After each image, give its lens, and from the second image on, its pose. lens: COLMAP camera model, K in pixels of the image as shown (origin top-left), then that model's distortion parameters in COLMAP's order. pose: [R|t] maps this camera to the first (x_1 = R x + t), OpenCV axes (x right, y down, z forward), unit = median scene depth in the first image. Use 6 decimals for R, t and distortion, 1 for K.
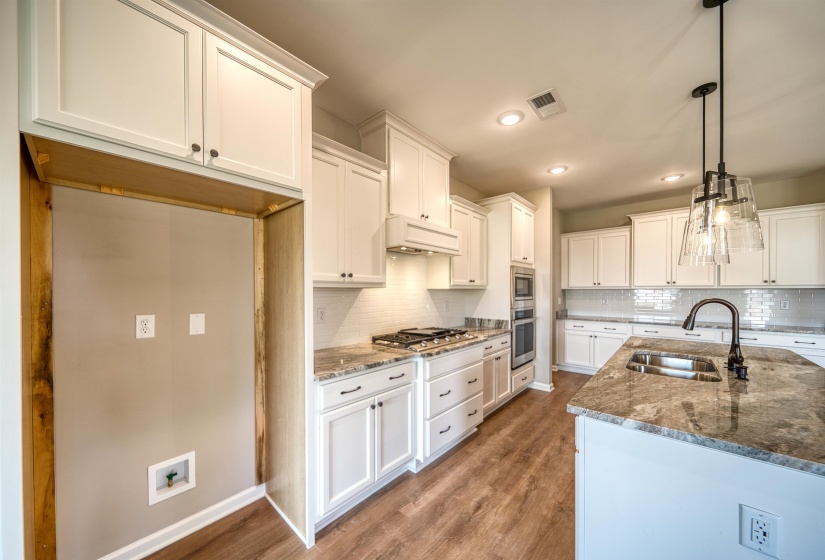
lens RADIAL K [[292.2, 0, 408.6], [0, 292.2, 293.0], [0, 0, 1]] dist [-0.005797, -0.000255]
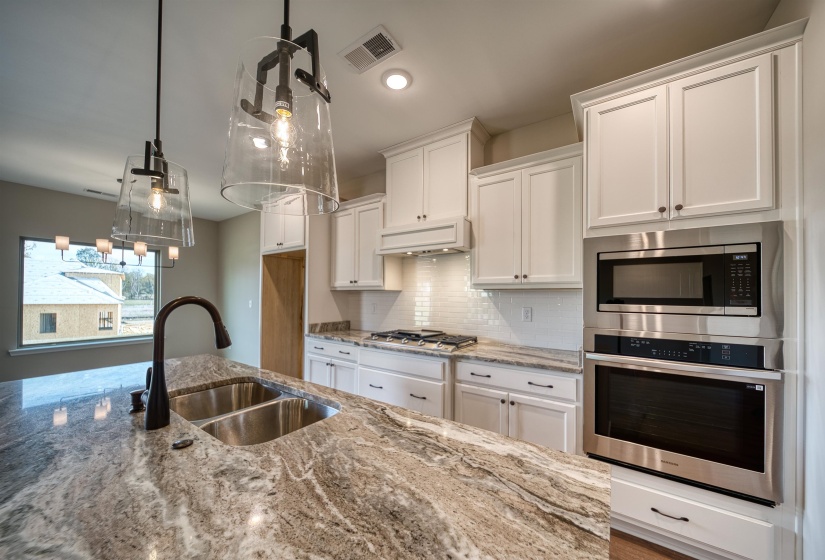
lens RADIAL K [[292.2, 0, 408.6], [0, 292.2, 293.0], [0, 0, 1]] dist [-0.005797, -0.000255]
pose [[0.126375, -0.005867, -0.991965, 0.951648], [-0.012987, 0.999887, -0.007569, 0.004173], [0.991898, 0.013839, 0.126284, 0.767032]]
